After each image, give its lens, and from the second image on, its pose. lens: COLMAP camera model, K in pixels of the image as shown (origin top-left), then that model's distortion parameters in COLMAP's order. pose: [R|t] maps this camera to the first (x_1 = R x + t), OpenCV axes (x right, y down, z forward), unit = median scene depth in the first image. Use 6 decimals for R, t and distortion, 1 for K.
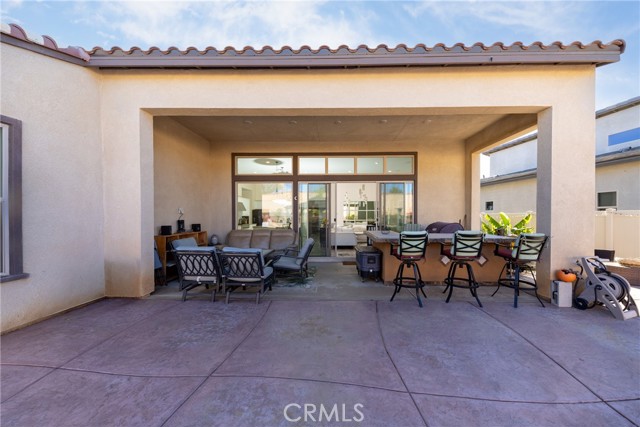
lens RADIAL K [[224.9, 0, 334.9], [0, 224.9, 217.9], [0, 0, 1]] dist [0.000950, -0.000212]
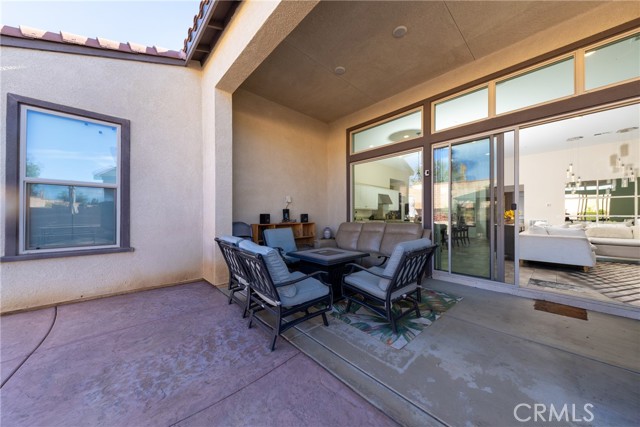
lens RADIAL K [[232.1, 0, 303.2], [0, 232.1, 212.7], [0, 0, 1]] dist [0.001696, 0.000014]
pose [[0.677898, -0.005376, -0.735137, 0.105313], [-0.004099, 0.999930, -0.011092, 0.052223], [0.735145, 0.010533, 0.677828, 0.600068]]
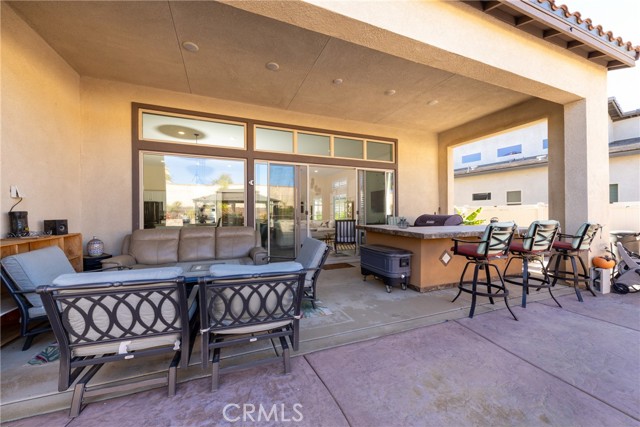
lens RADIAL K [[224.2, 0, 334.7], [0, 224.2, 212.6], [0, 0, 1]] dist [0.000828, -0.000033]
pose [[0.911409, 0.001542, 0.411498, -0.406776], [0.001882, 0.999967, -0.007916, 0.025729], [-0.411496, 0.007989, 0.911376, 0.443180]]
